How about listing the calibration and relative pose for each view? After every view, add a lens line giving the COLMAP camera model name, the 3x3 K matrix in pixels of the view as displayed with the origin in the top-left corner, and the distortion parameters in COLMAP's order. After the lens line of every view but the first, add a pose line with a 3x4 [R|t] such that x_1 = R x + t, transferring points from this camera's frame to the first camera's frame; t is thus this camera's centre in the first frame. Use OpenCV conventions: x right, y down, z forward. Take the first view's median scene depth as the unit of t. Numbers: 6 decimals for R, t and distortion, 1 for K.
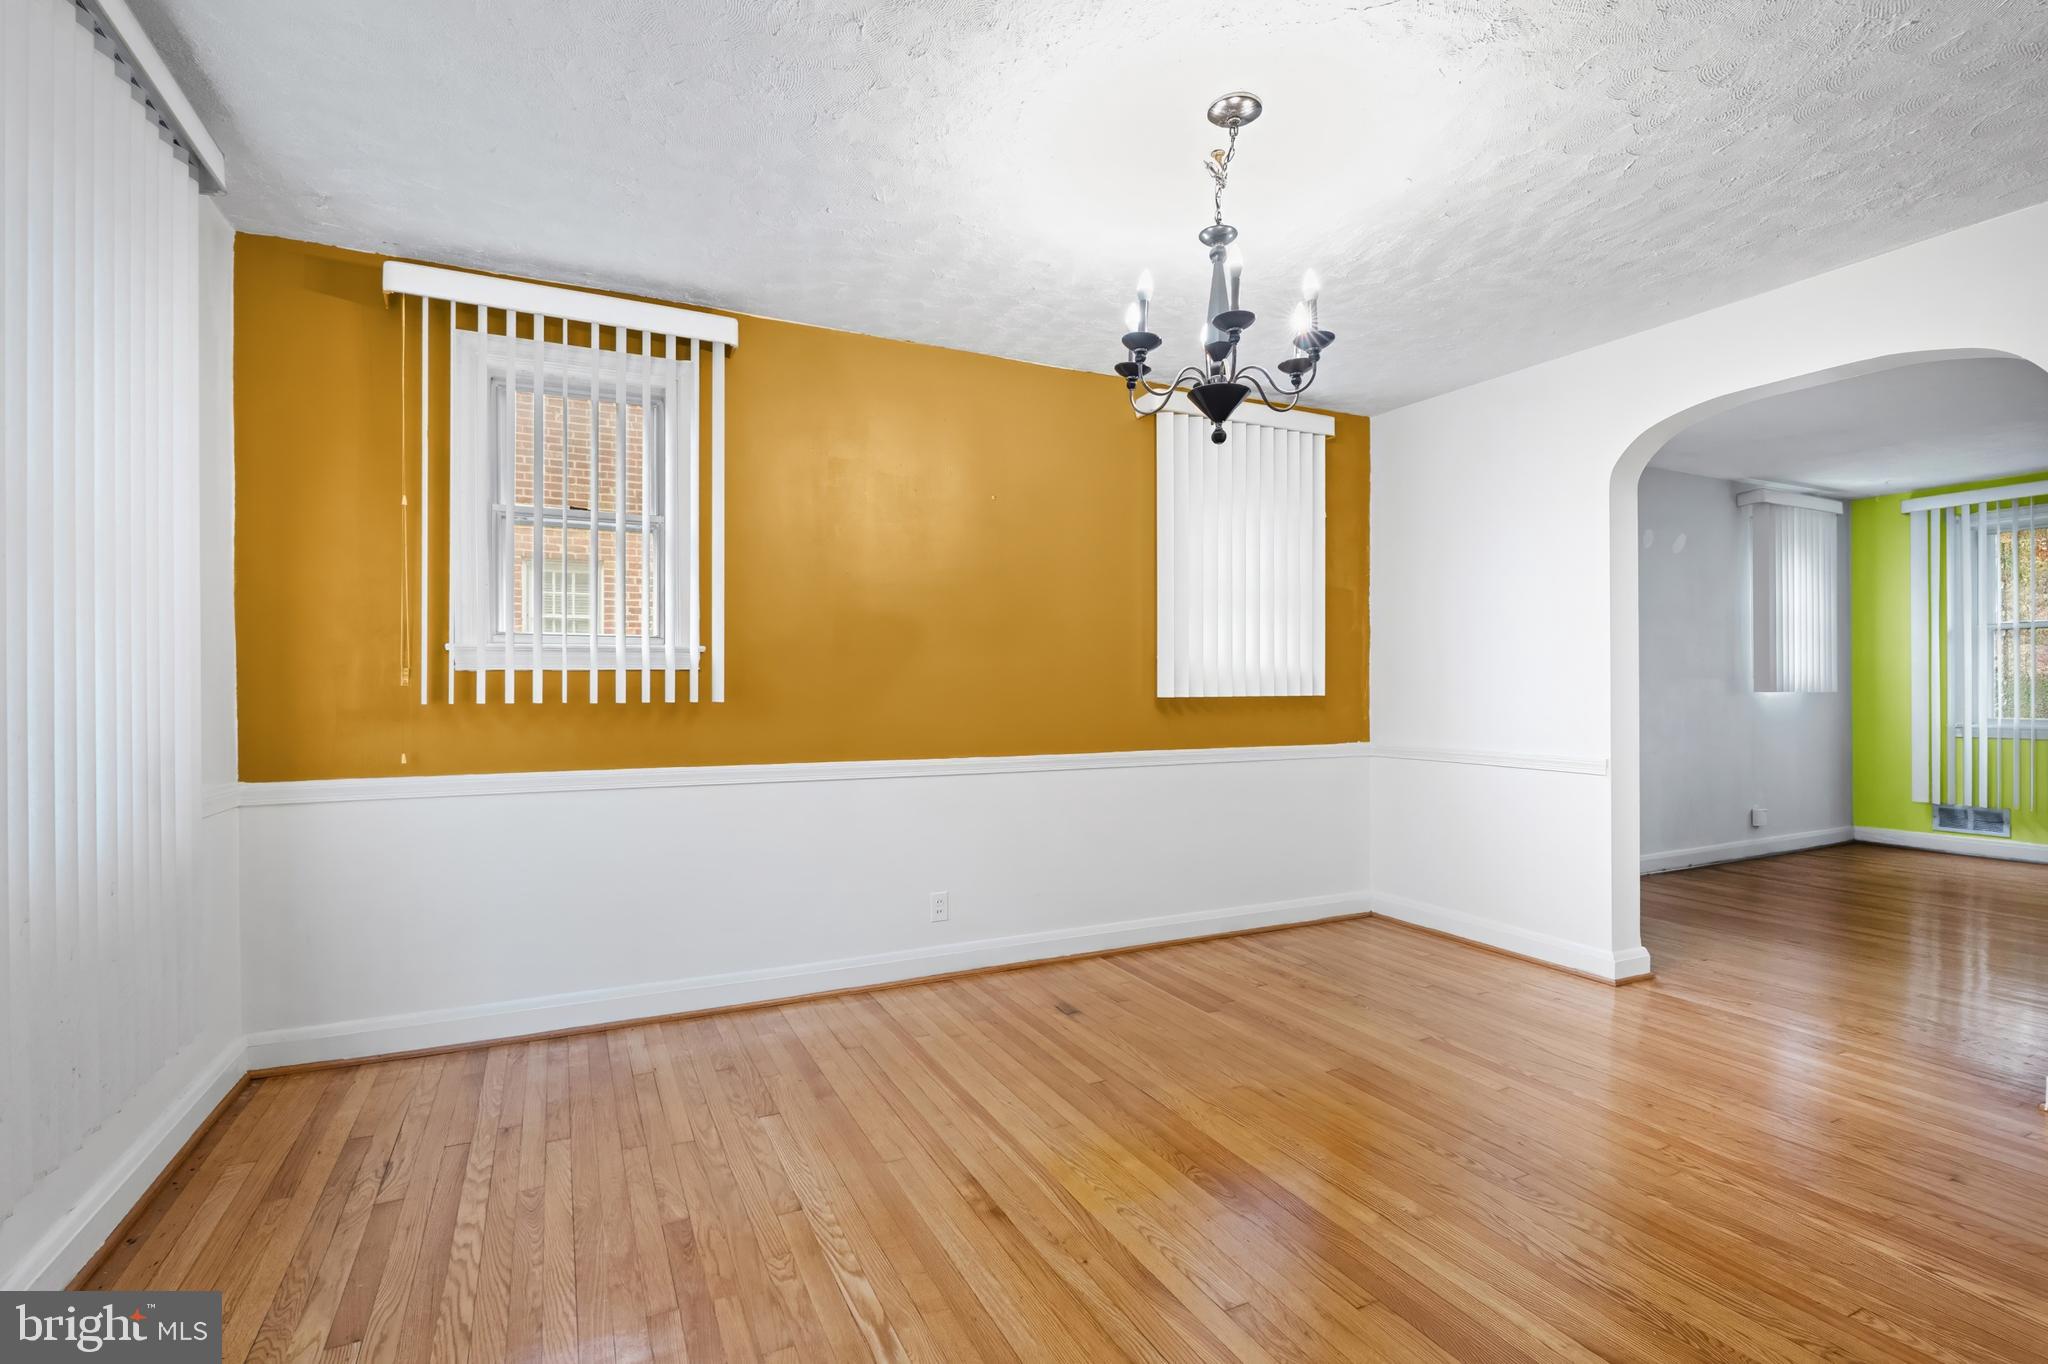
lens RADIAL K [[917.4, 0, 996.0], [0, 917.4, 686.0], [0, 0, 1]] dist [0.001394, 0.000704]
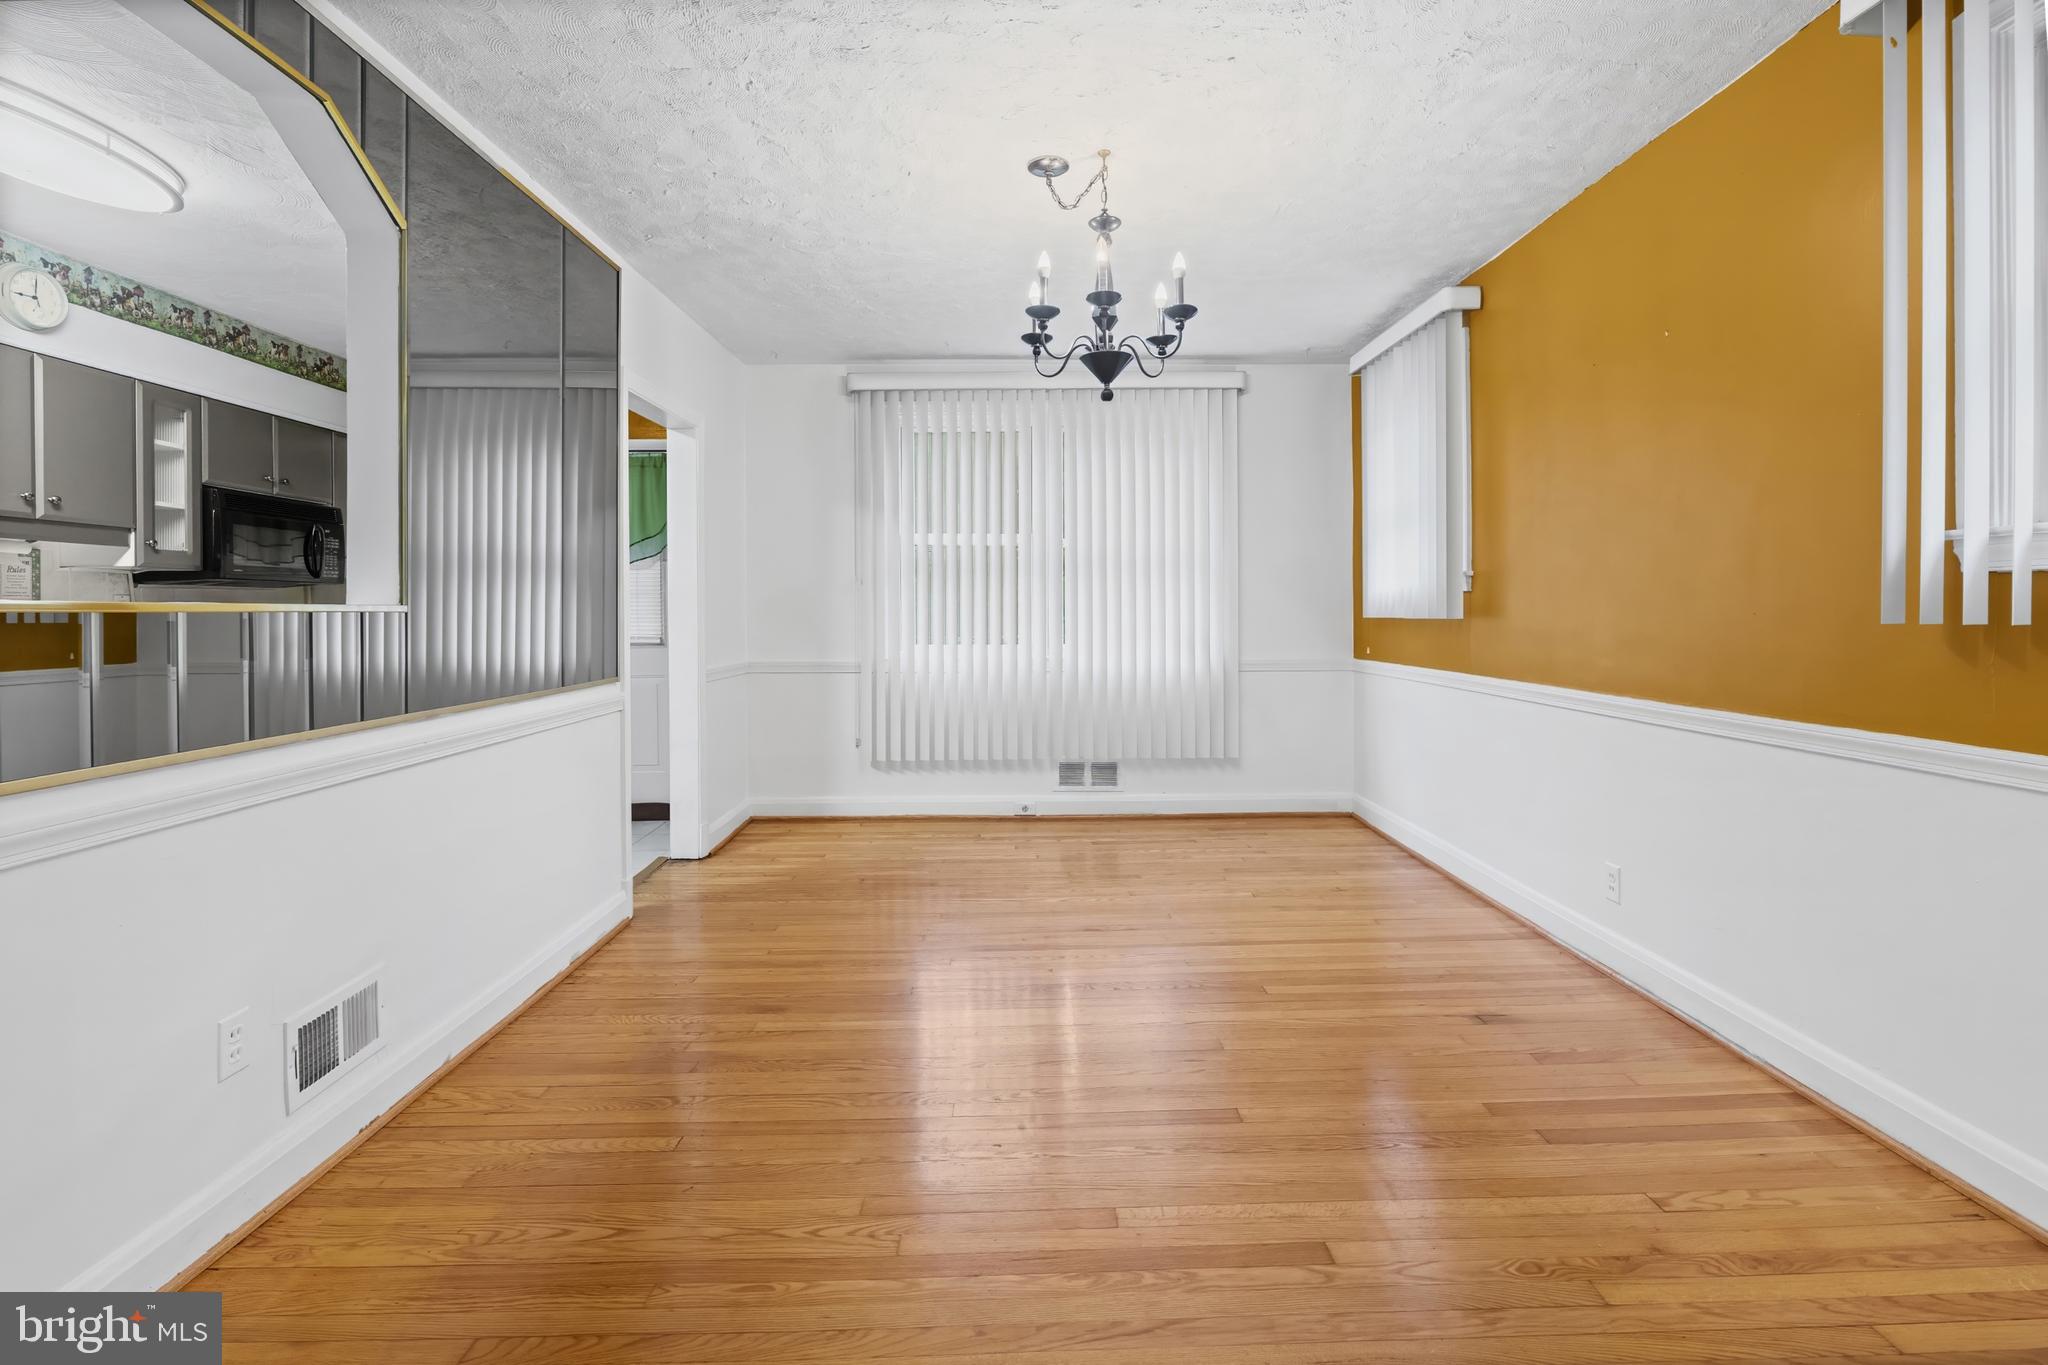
lens RADIAL K [[925.9, 0, 1040.7], [0, 925.9, 608.3], [0, 0, 1]] dist [-0.009565, 0.001178]
pose [[-0.402319, 0.001490, -0.915498, 1.017050], [0.007106, 0.999974, -0.001495, 0.012623], [0.915472, -0.007107, -0.402319, 1.060704]]
